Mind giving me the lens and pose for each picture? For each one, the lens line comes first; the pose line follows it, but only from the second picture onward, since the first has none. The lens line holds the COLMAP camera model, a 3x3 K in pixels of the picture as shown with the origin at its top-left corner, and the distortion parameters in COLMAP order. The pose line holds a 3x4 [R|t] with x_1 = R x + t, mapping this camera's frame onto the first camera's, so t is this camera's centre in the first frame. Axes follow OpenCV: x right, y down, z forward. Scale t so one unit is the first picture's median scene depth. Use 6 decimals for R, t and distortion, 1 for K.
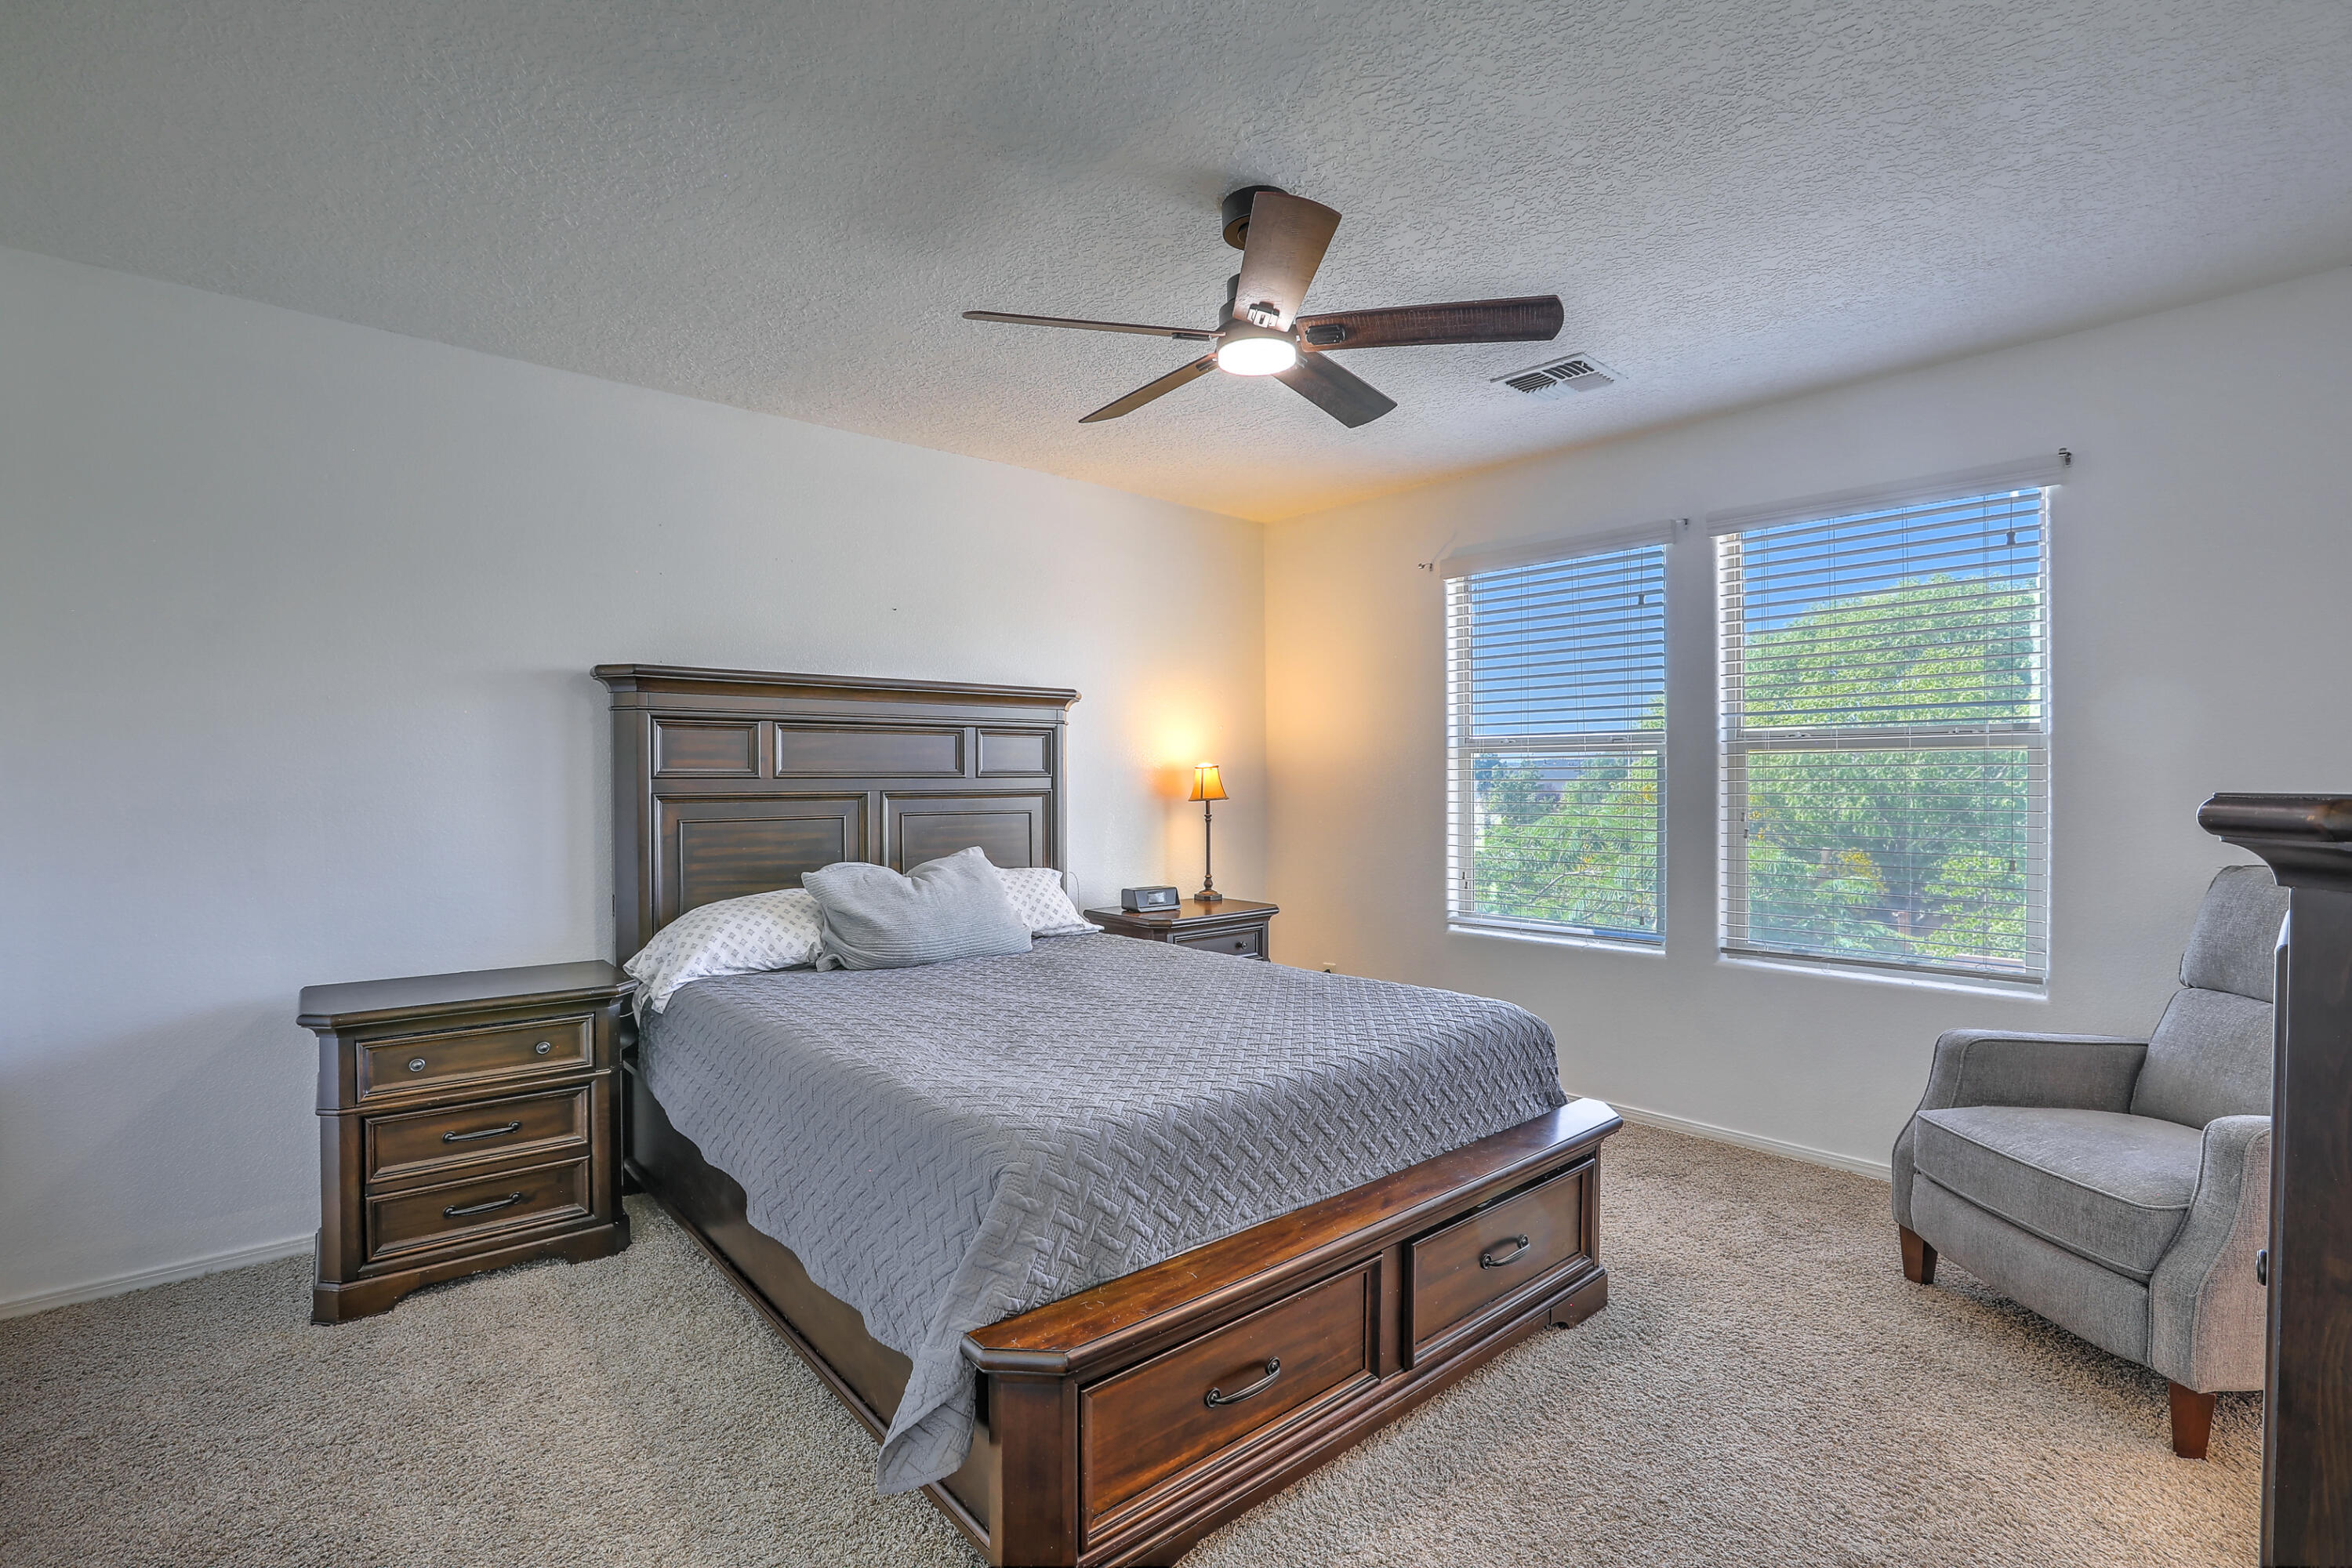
lens RADIAL K [[1079.5, 0, 1170.5], [0, 1079.5, 779.0], [0, 0, 1]] dist [-0.059119, 0.017850]
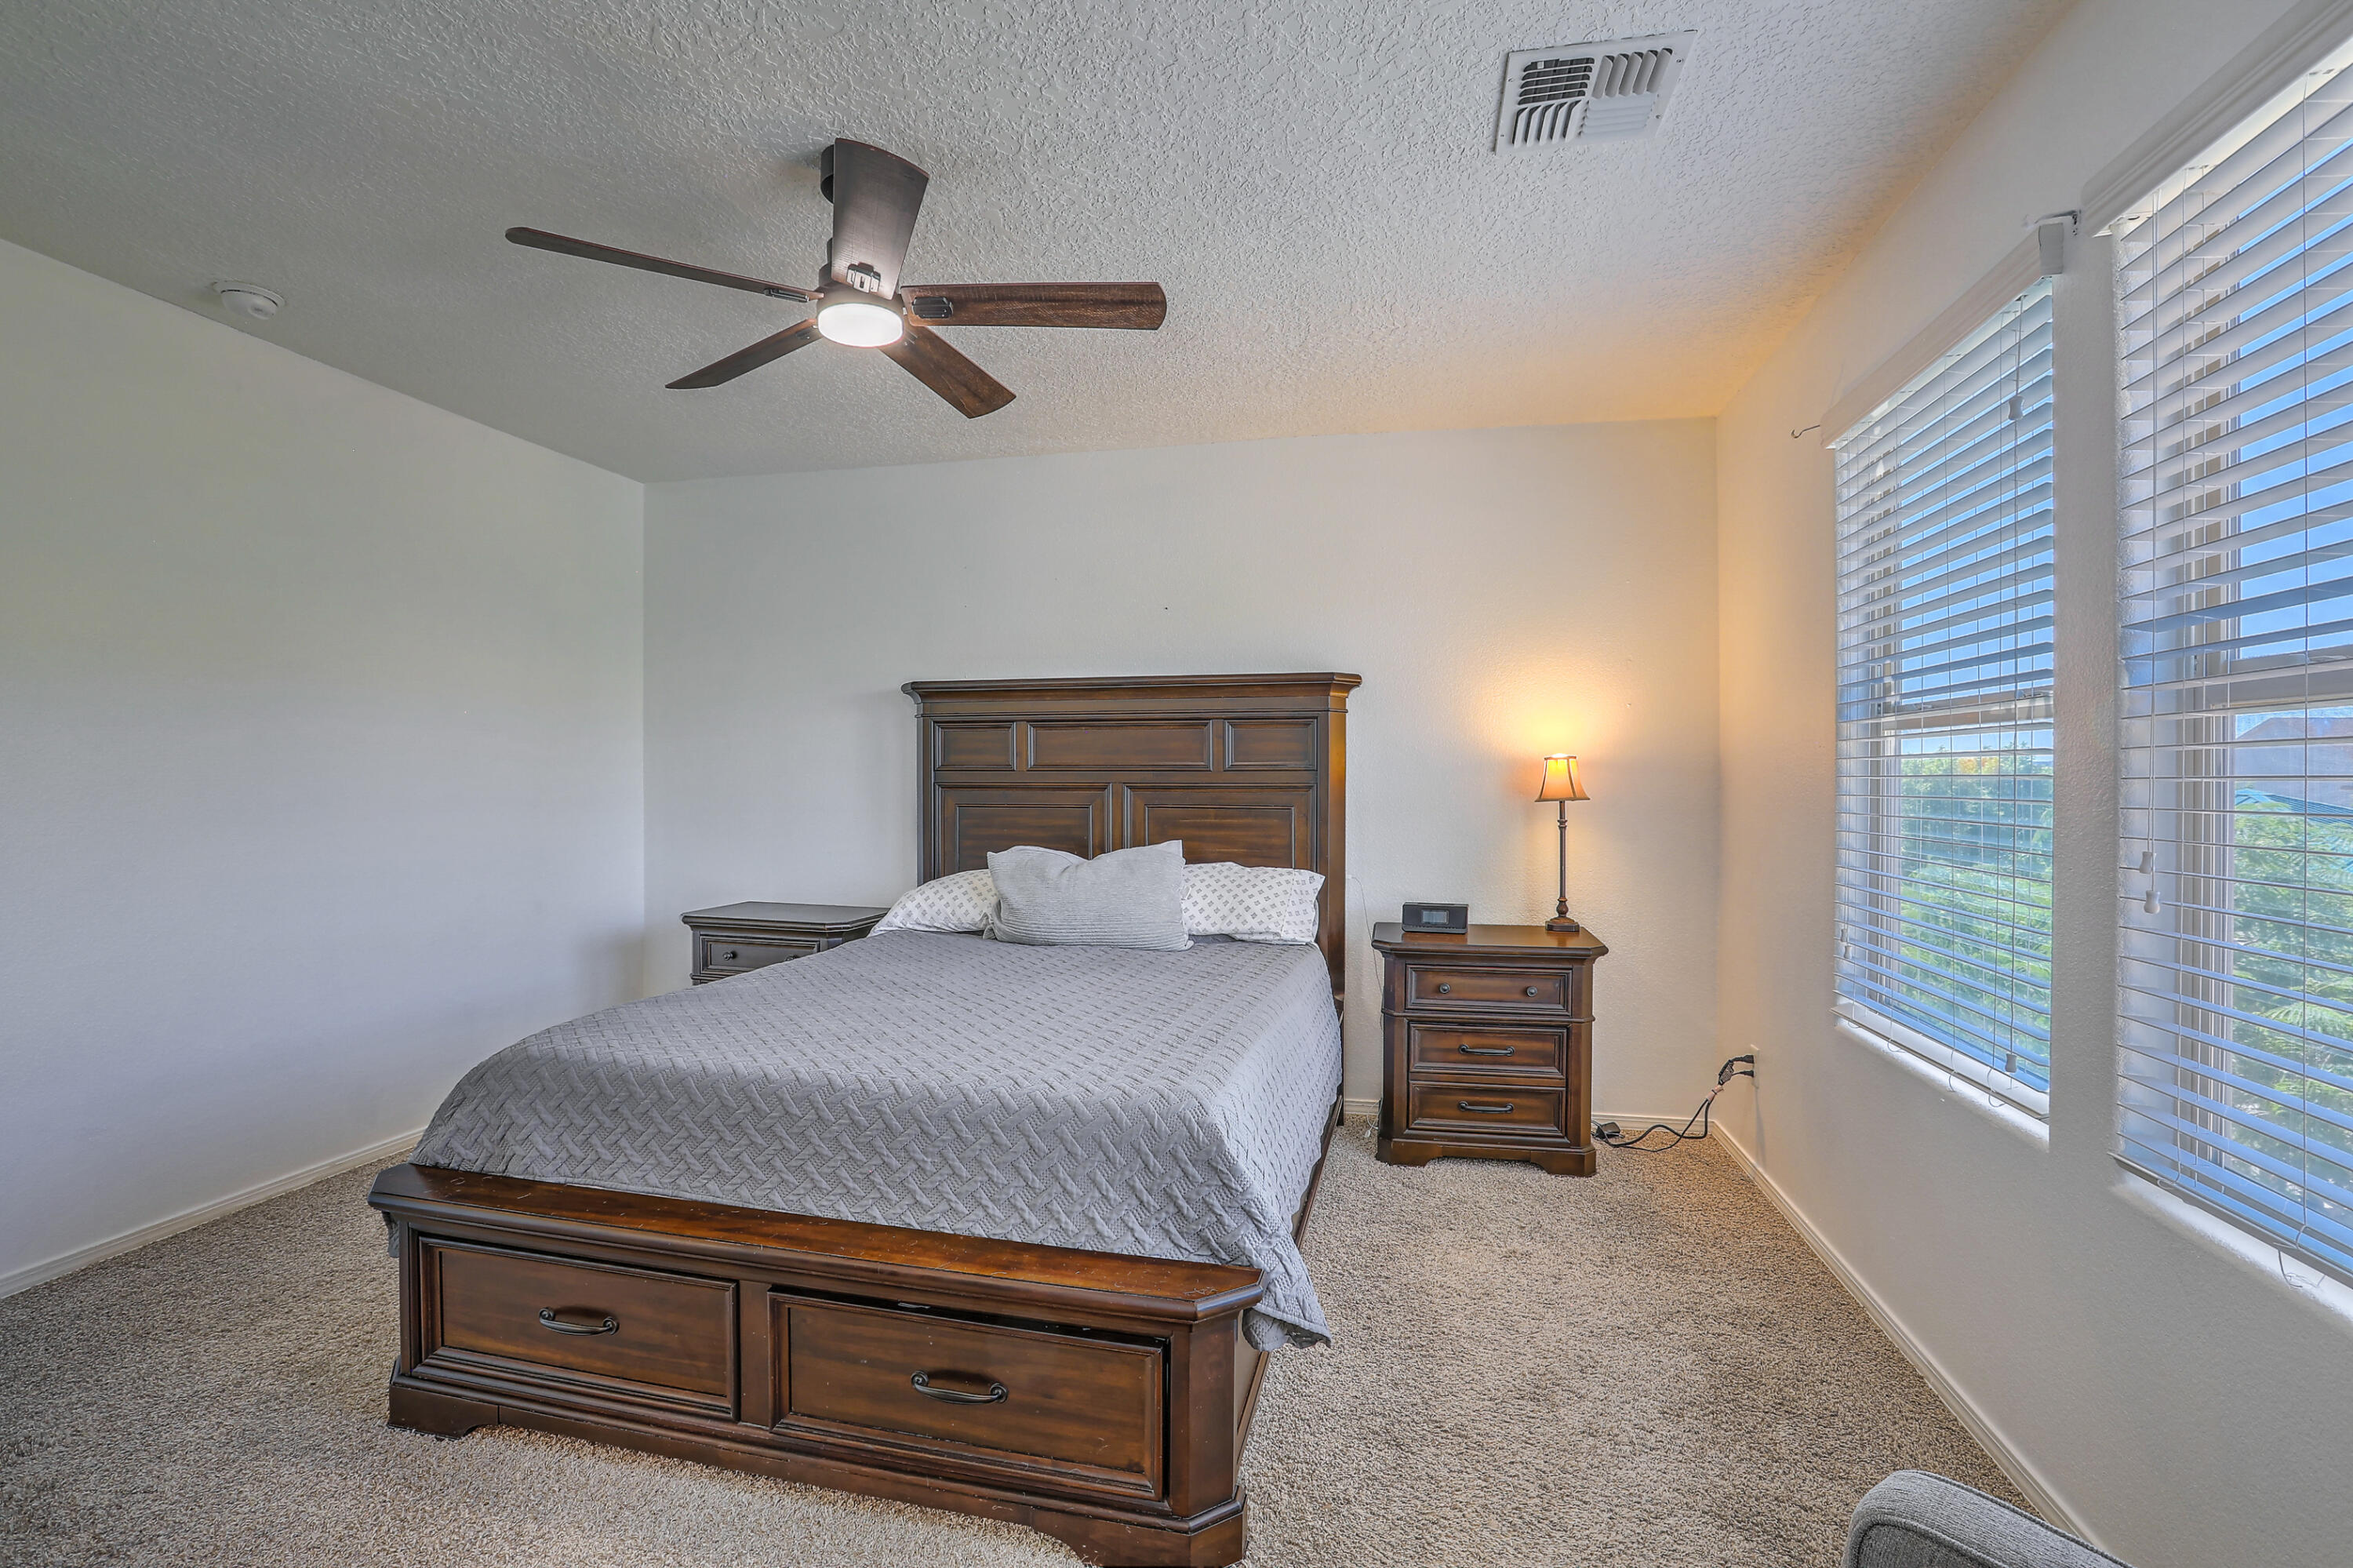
lens RADIAL K [[1080.0, 0, 1171.0], [0, 1080.0, 779.0], [0, 0, 1]] dist [-0.059119, 0.017850]
pose [[0.596280, 0.010521, -0.802708, 0.692526], [-0.004356, 0.999942, 0.009871, -0.004357], [0.802765, -0.002389, 0.596291, 0.448536]]
